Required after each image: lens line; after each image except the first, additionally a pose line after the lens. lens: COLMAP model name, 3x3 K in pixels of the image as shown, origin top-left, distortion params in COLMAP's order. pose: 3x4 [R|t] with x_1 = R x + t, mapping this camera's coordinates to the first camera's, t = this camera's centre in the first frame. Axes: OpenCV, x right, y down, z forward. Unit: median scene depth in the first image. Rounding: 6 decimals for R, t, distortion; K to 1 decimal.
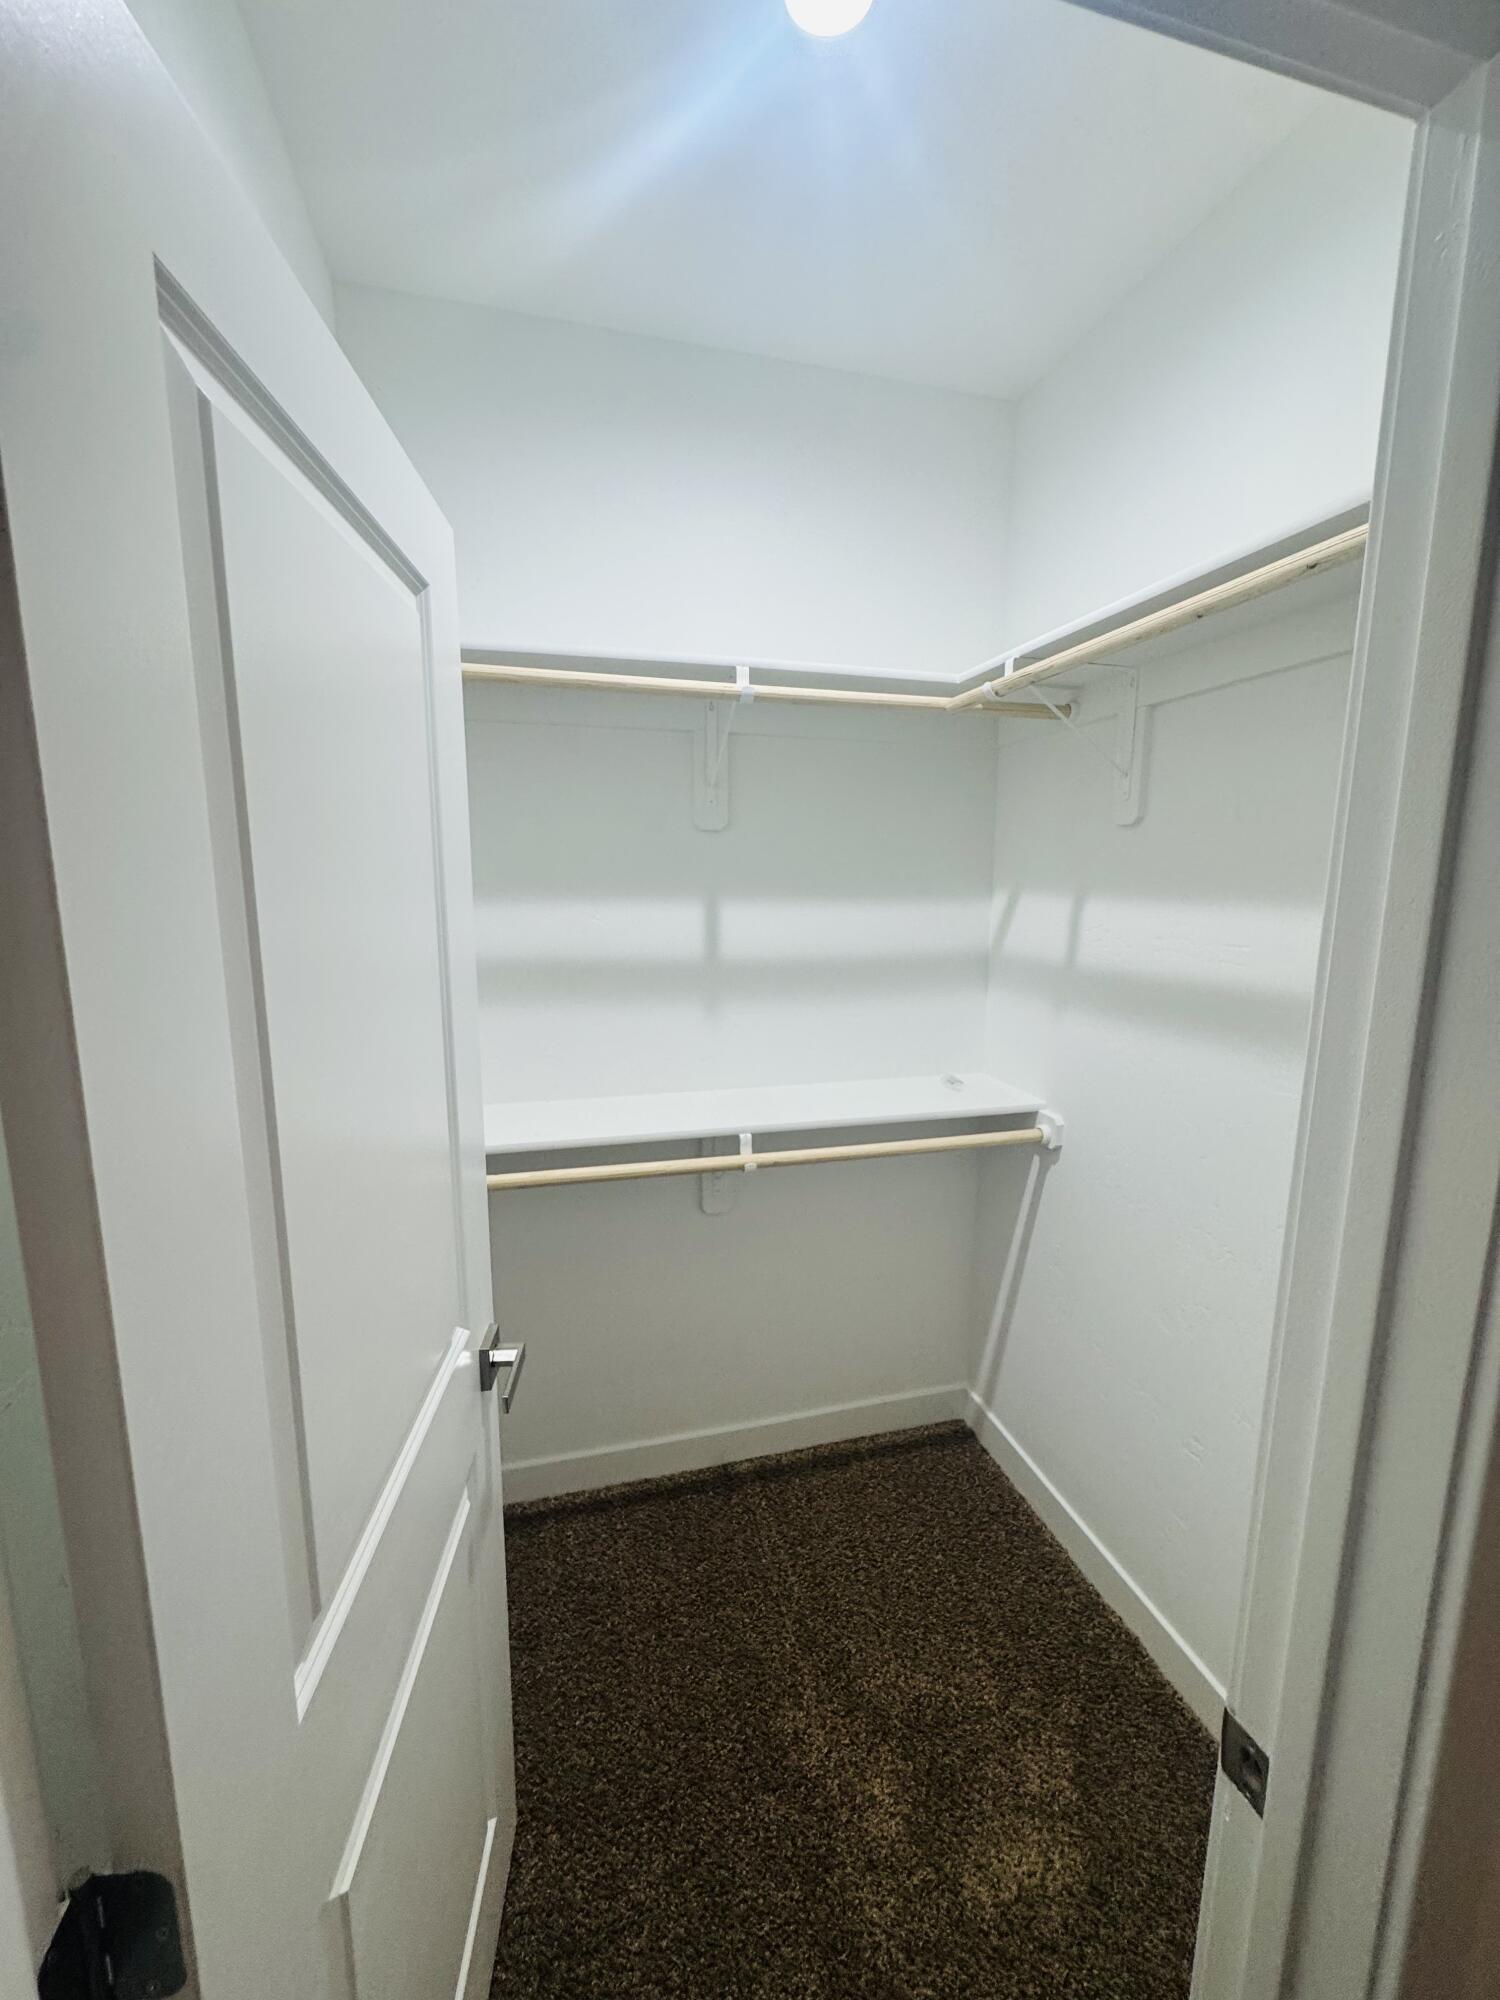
lens RADIAL K [[793.1, 0, 751.3], [0, 793.1, 1010.3], [0, 0, 1]] dist [0.002961, -0.000130]
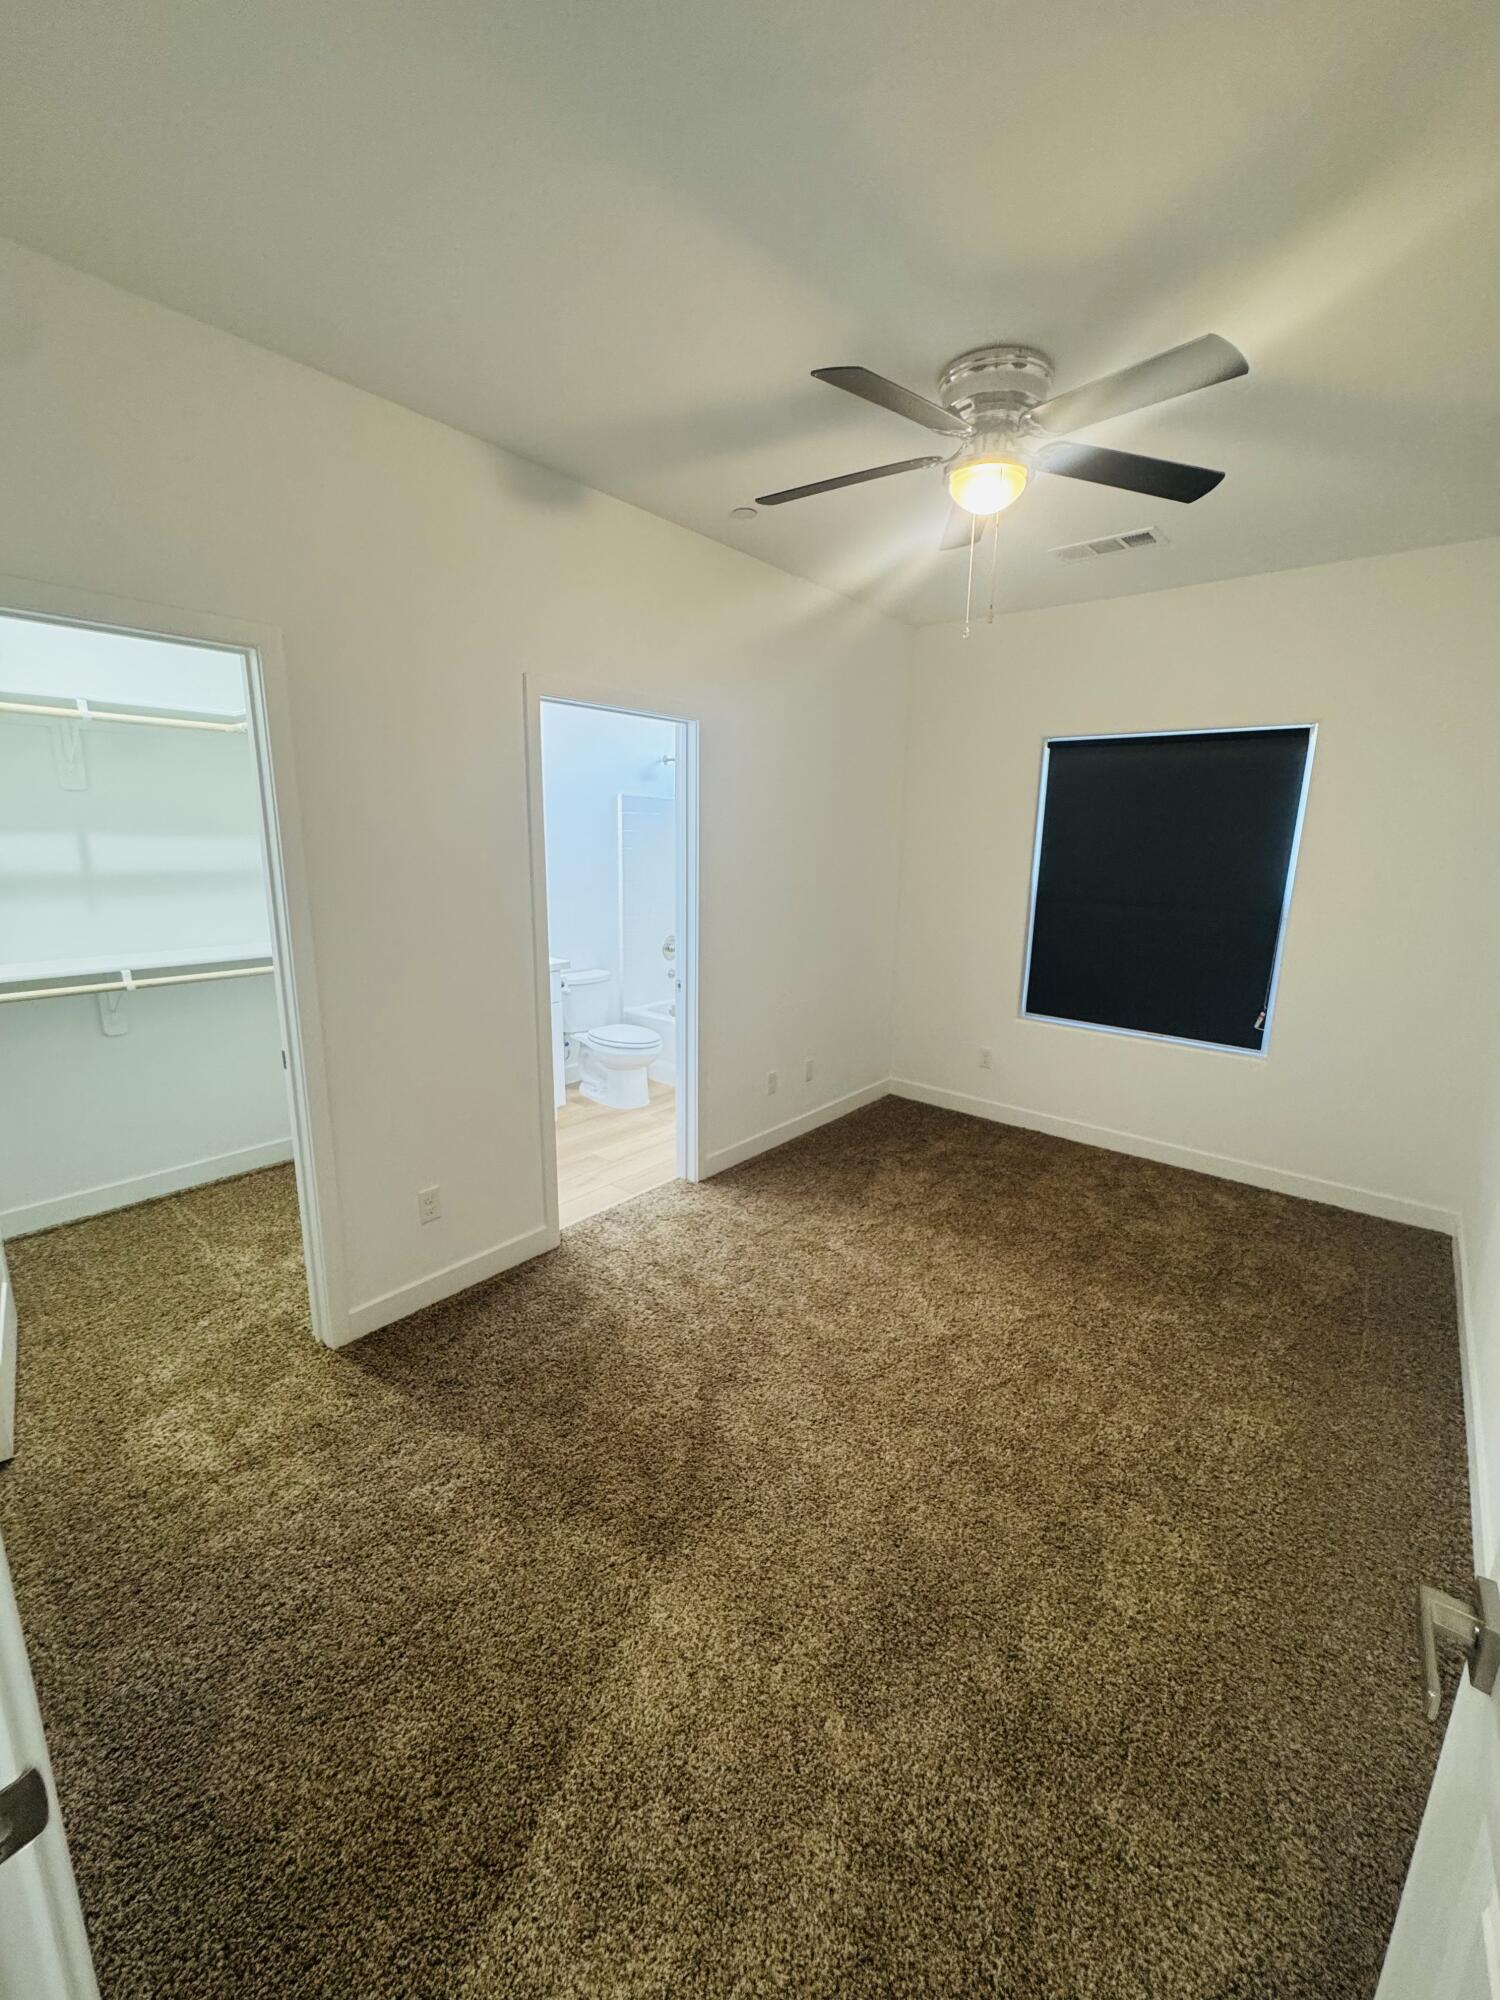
lens RADIAL K [[793.1, 0, 740.3], [0, 793.1, 995.8], [0, 0, 1]] dist [0.002961, -0.000130]
pose [[0.821938, -0.114243, 0.558003, 0.125048], [0.068276, 0.992376, 0.102604, 0.124134], [-0.565470, -0.046236, 0.823472, -1.232867]]
